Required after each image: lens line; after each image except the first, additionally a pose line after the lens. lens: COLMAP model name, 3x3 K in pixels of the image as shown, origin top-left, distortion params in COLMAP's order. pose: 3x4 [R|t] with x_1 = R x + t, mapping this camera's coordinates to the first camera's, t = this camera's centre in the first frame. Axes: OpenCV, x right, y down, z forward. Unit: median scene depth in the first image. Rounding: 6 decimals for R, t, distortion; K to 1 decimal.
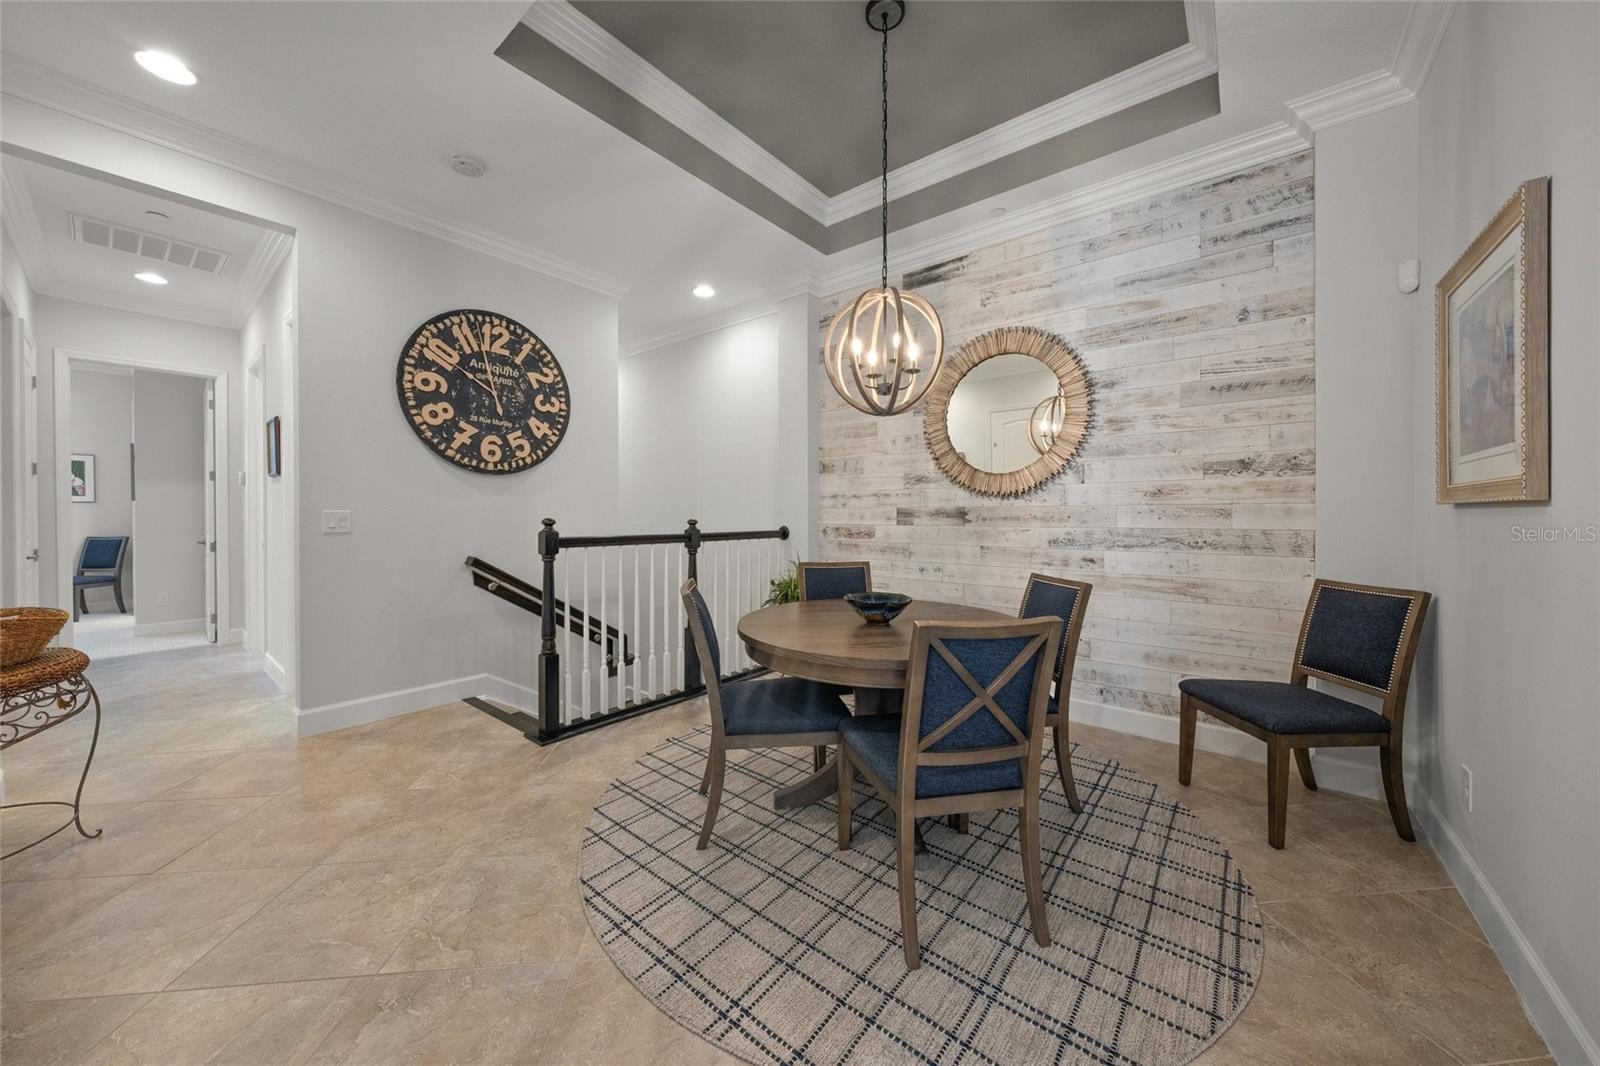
lens RADIAL K [[546.6, 0, 797.0], [0, 546.6, 520.7], [0, 0, 1]] dist [-0.002043, 0.000462]
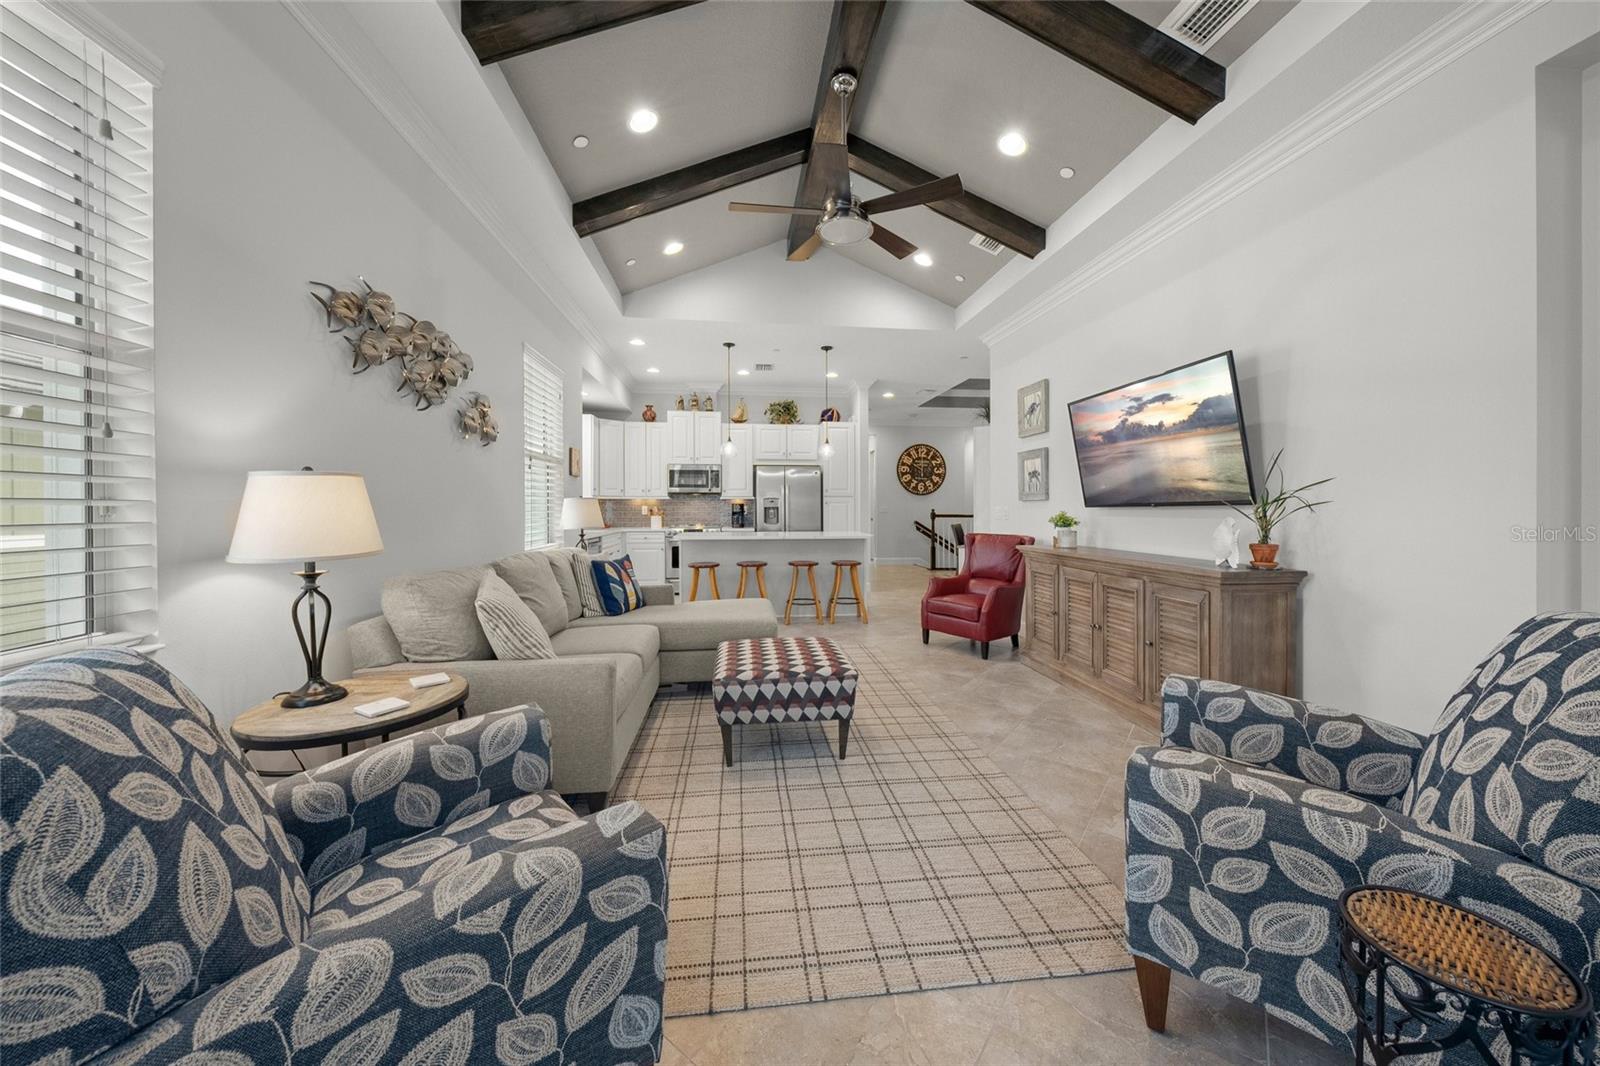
lens RADIAL K [[546.6, 0, 809.9], [0, 546.6, 510.7], [0, 0, 1]] dist [-0.002043, 0.000462]
pose [[0.725654, 0.001070, -0.688059, 1.188640], [-0.005584, 0.999975, -0.004334, 0.022157], [0.688037, 0.006987, 0.725642, -1.795425]]
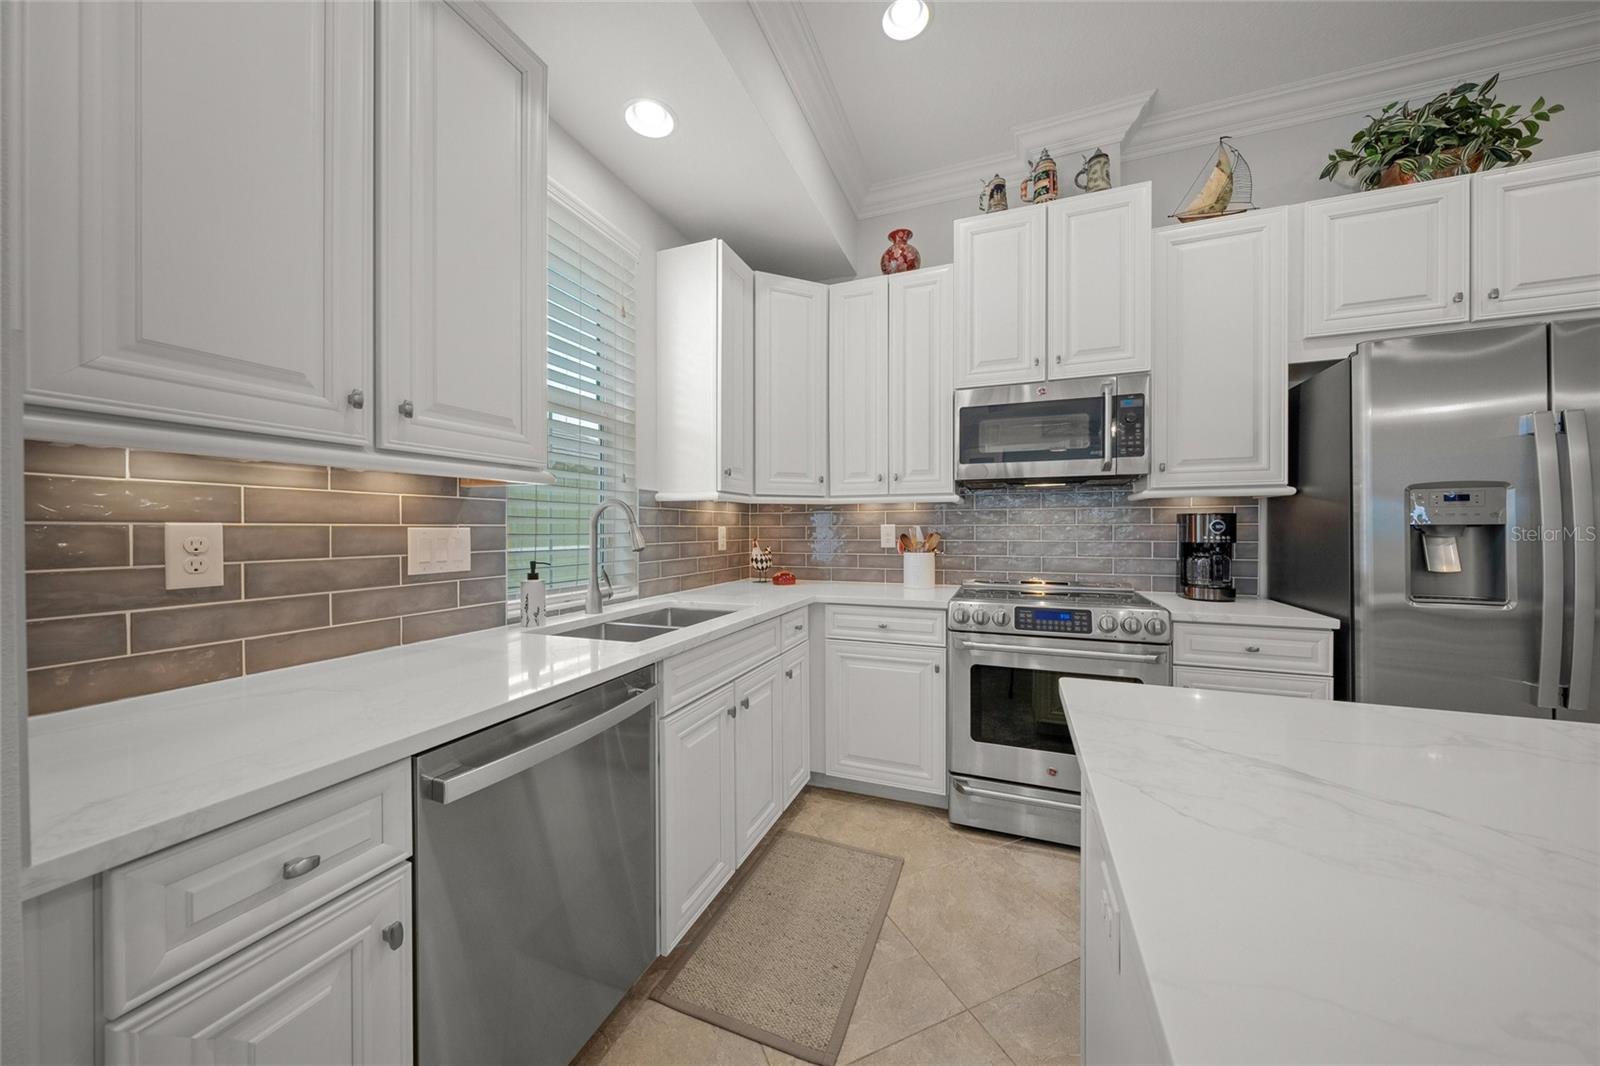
lens RADIAL K [[546.6, 0, 802.9], [0, 546.6, 529.7], [0, 0, 1]] dist [-0.002043, 0.000462]
pose [[0.305757, 0.004049, -0.952101, -0.130084], [-0.009455, 0.999955, 0.001216, 0.008186], [0.952063, 0.008630, 0.305782, -0.992991]]
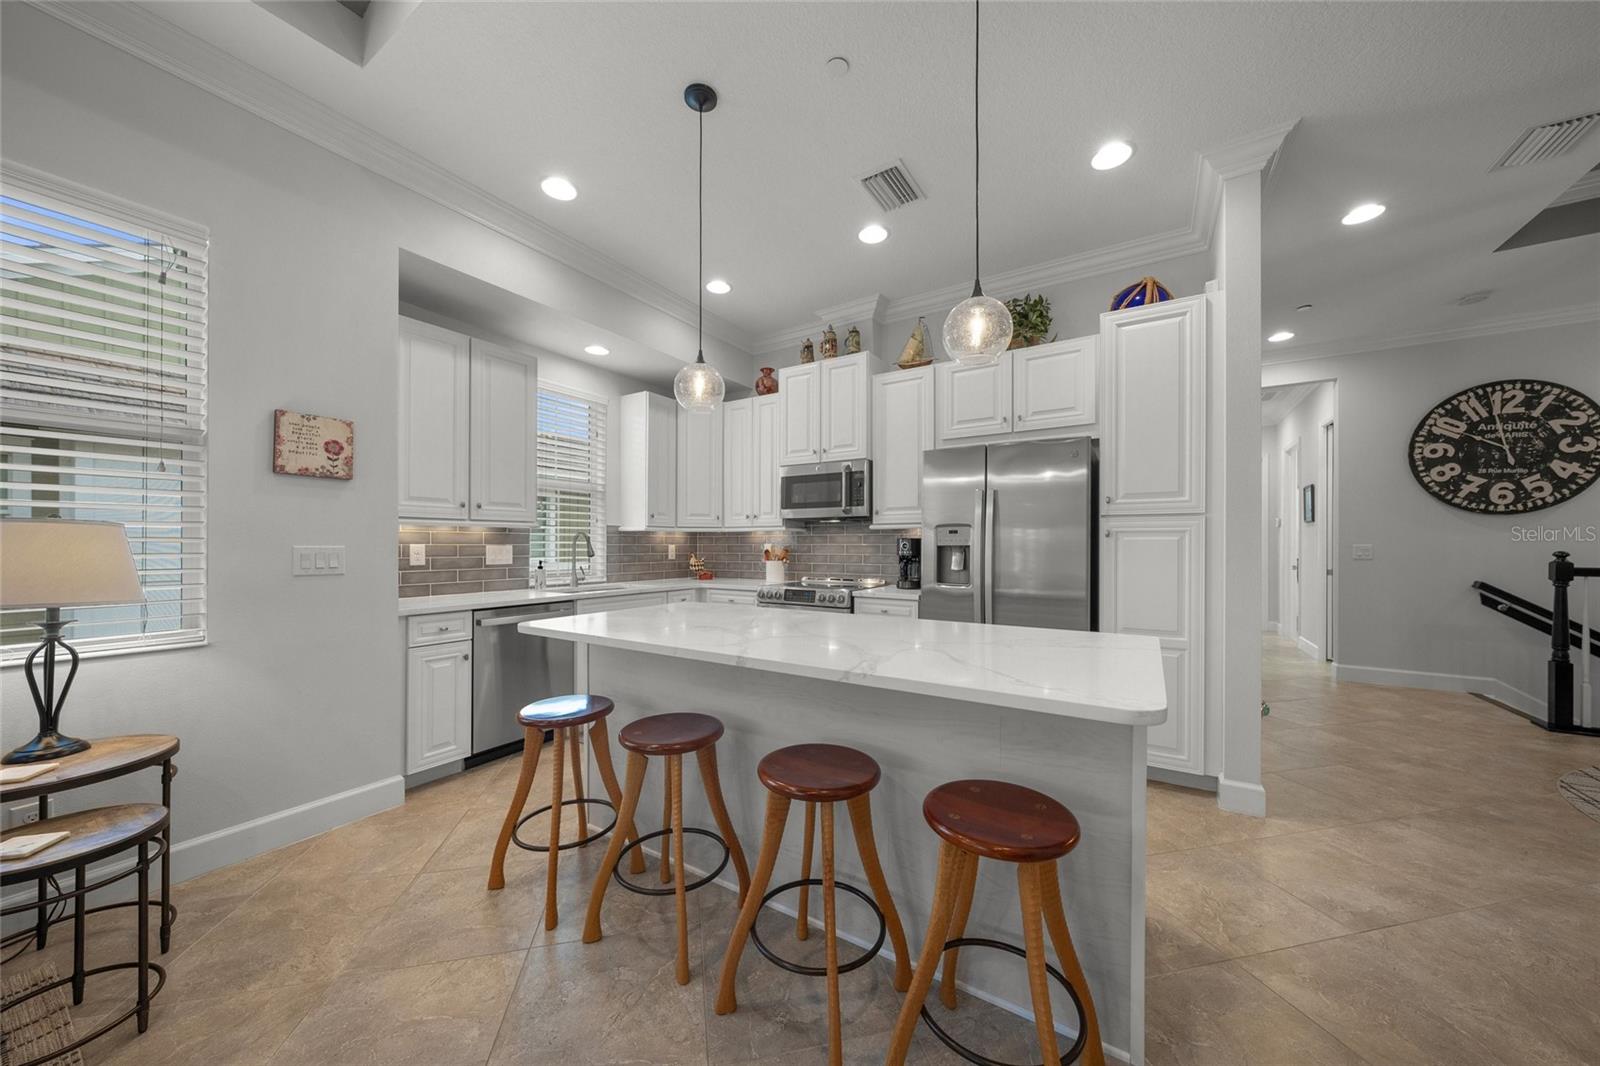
lens RADIAL K [[546.6, 0, 805.8], [0, 546.6, 543.4], [0, 0, 1]] dist [-0.002043, 0.000462]
pose [[0.124300, -0.002573, -0.992241, 0.457718], [-0.012522, 0.999913, -0.004162, 0.002683], [0.992166, 0.012942, 0.124257, -0.694453]]
